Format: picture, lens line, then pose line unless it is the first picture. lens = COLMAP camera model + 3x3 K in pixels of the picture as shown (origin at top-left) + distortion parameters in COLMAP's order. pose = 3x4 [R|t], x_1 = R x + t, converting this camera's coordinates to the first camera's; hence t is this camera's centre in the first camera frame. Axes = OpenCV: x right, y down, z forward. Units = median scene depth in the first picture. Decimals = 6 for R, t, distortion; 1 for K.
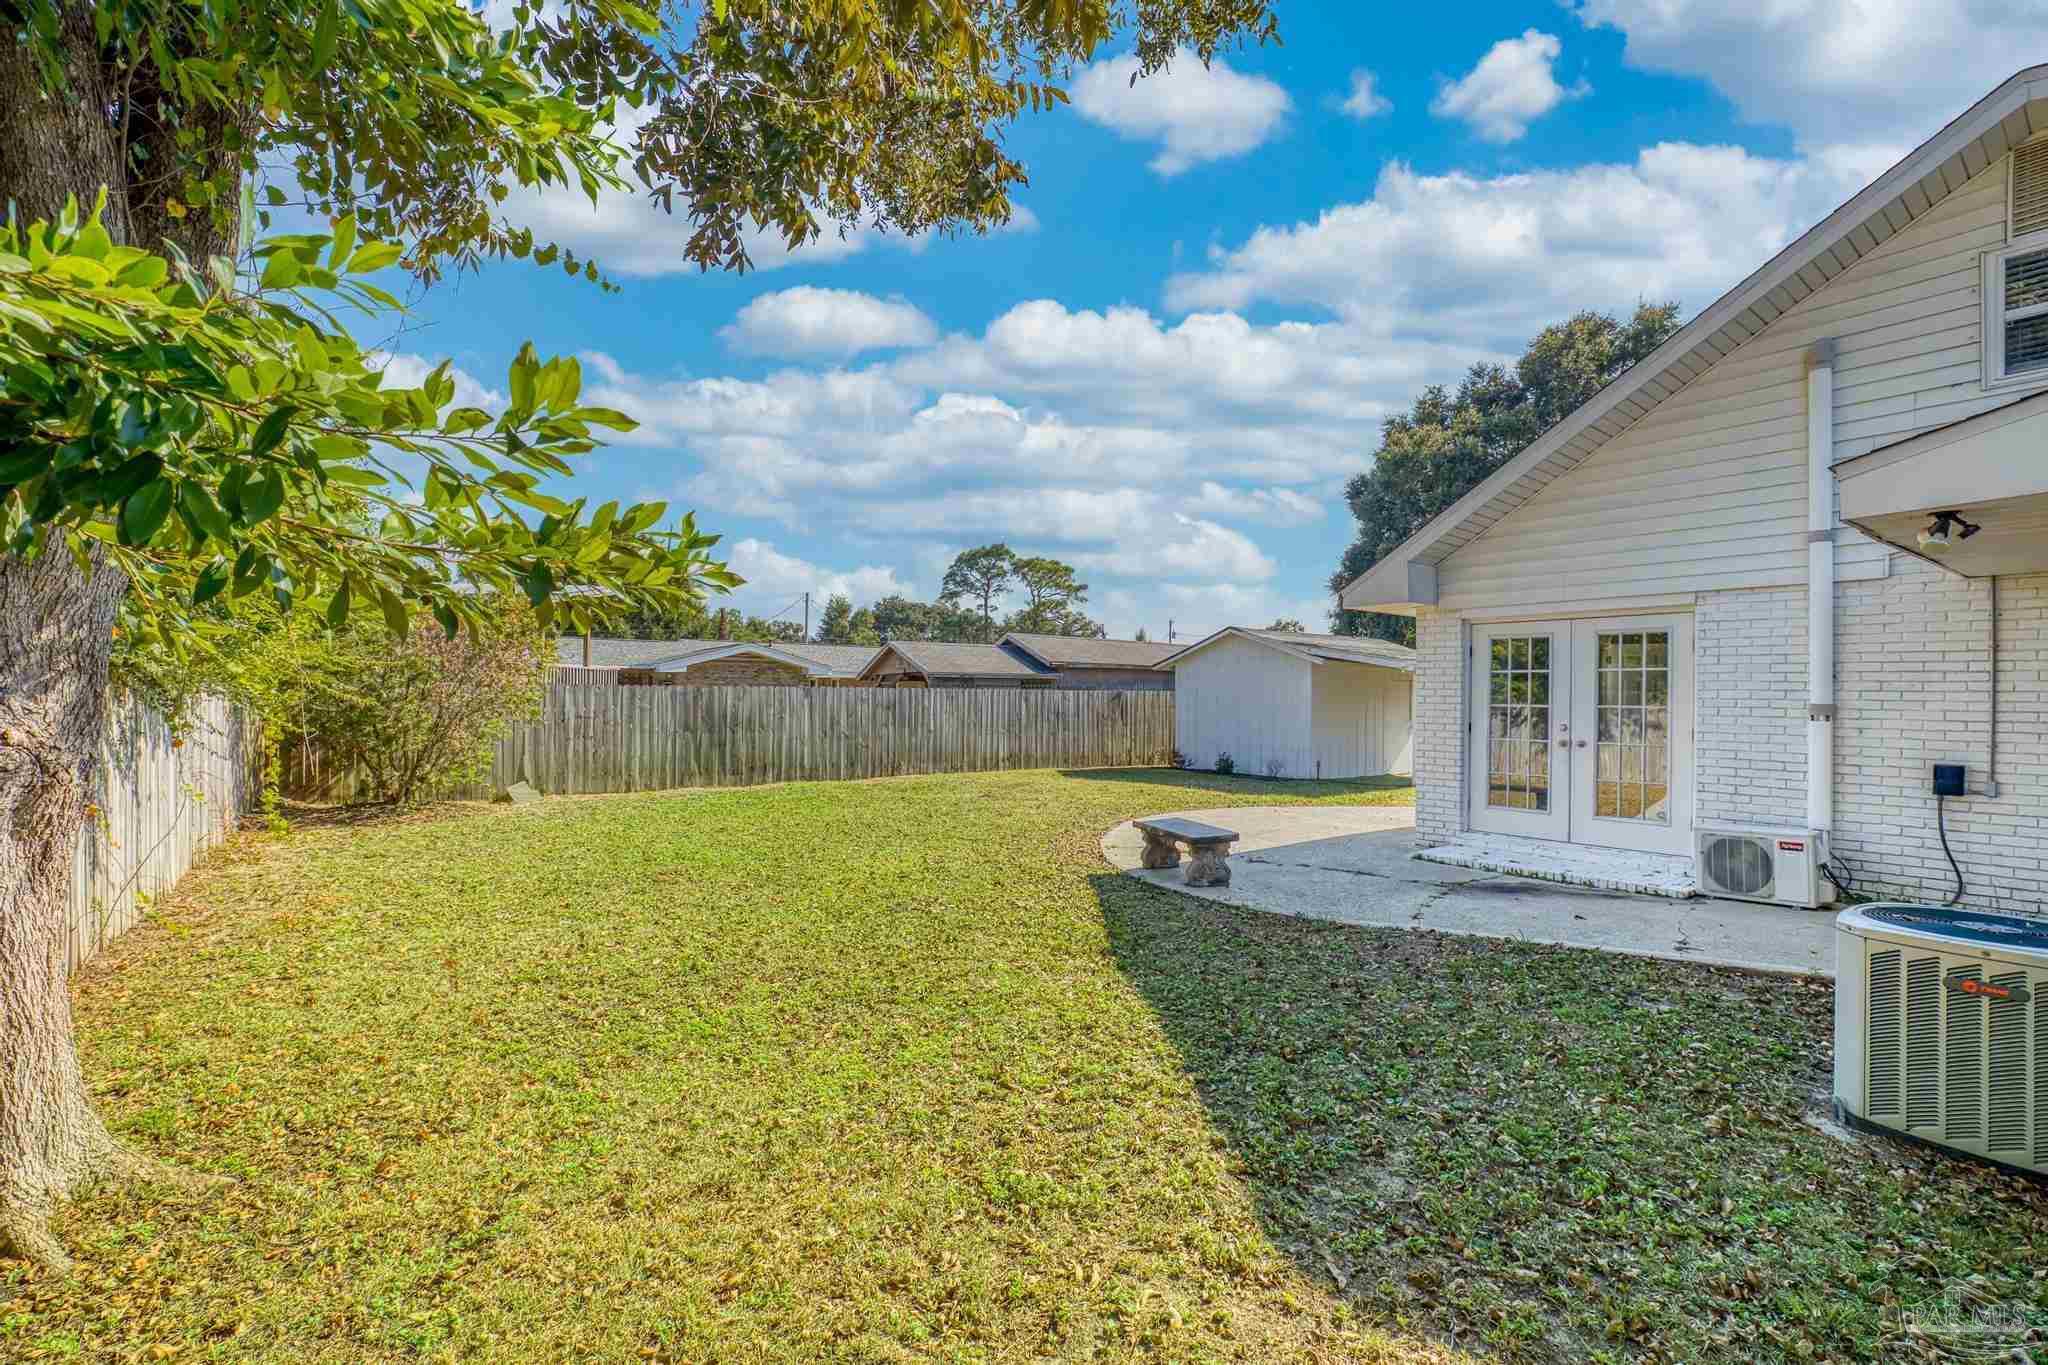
lens RADIAL K [[903.5, 0, 1021.9], [0, 903.5, 697.3], [0, 0, 1]] dist [-0.046231, 0.019630]
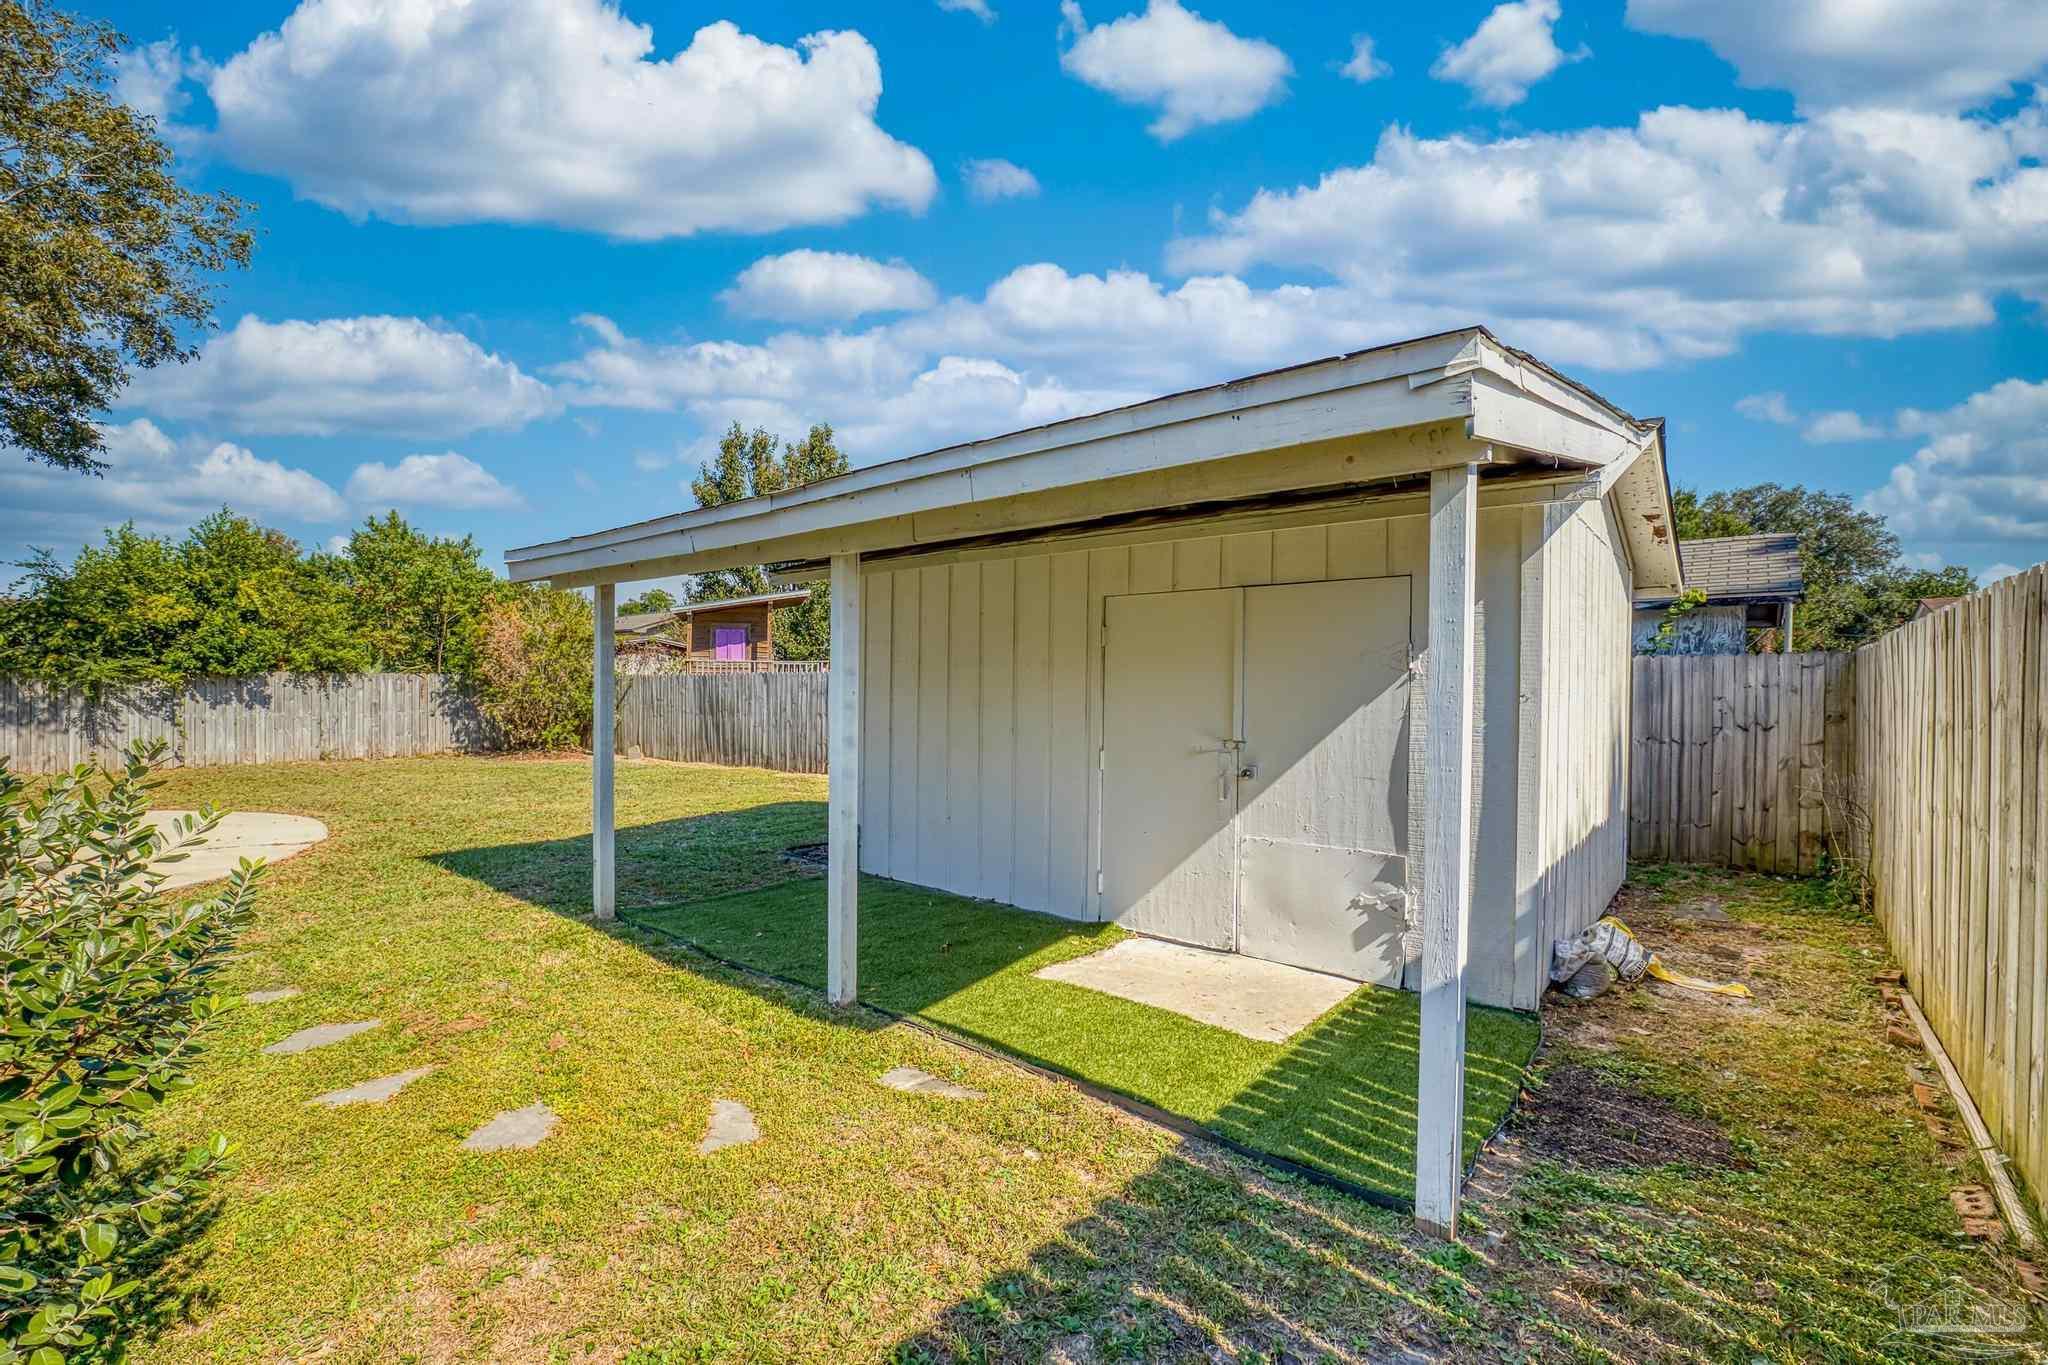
lens RADIAL K [[892.7, 0, 1019.4], [0, 892.7, 702.7], [0, 0, 1]] dist [-0.044123, 0.017155]
pose [[0.250441, 0.006592, -0.968109, 1.598138], [-0.003481, 0.999976, 0.005909, 0.030491], [0.968126, 0.001890, 0.250458, 2.131779]]
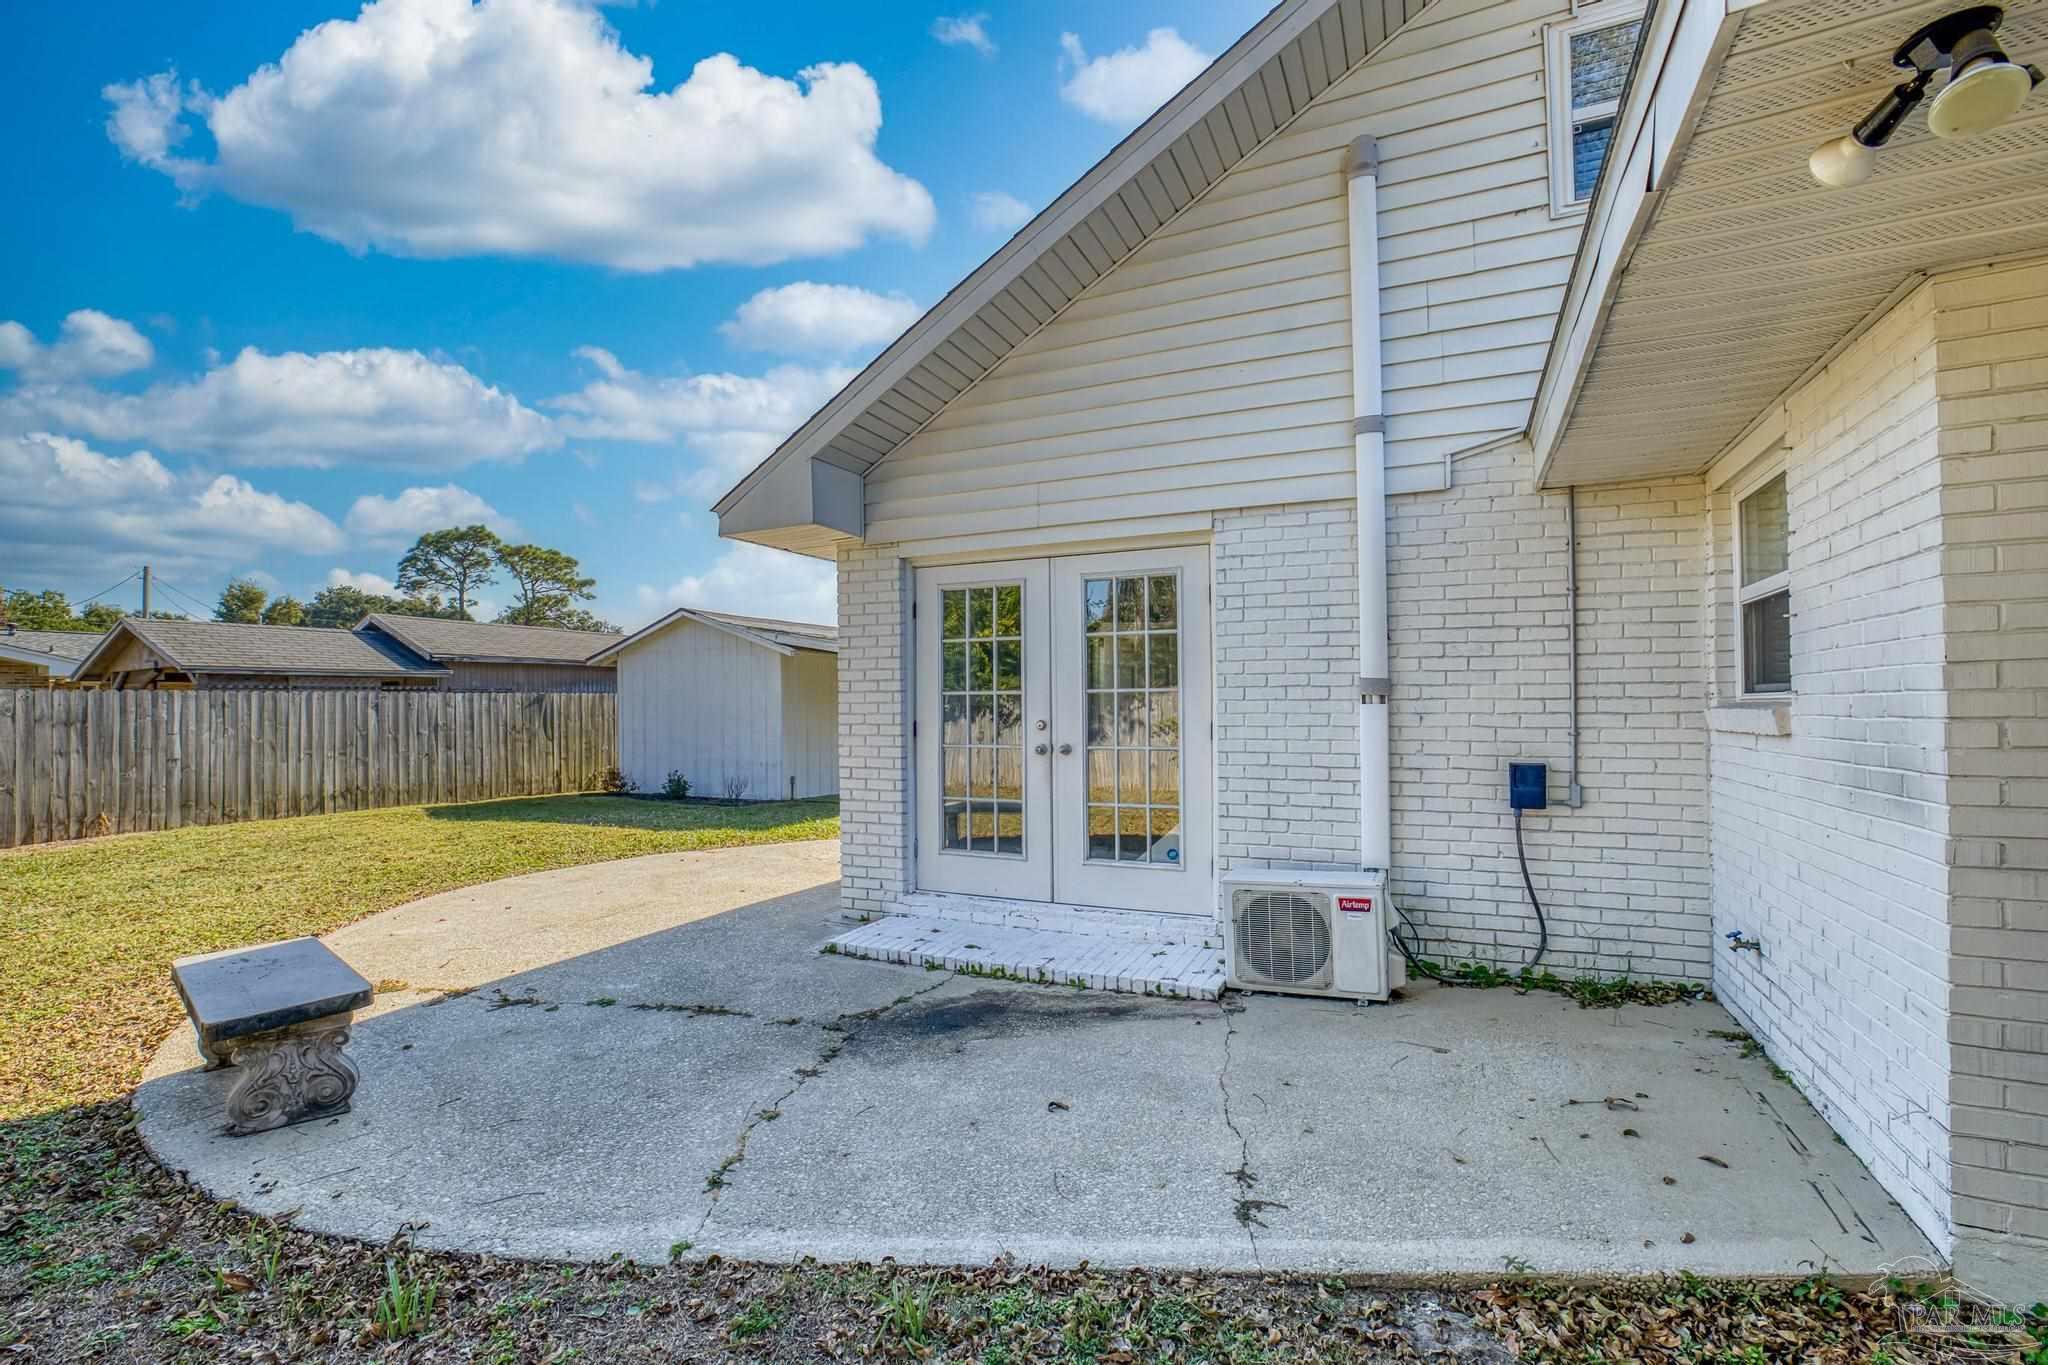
lens RADIAL K [[903.5, 0, 1021.9], [0, 903.5, 697.3], [0, 0, 1]] dist [-0.046231, 0.019630]
pose [[0.880090, -0.011605, 0.474665, 0.284452], [0.016264, 0.999851, -0.005711, 0.017328], [-0.474528, 0.012746, 0.880148, 0.428771]]
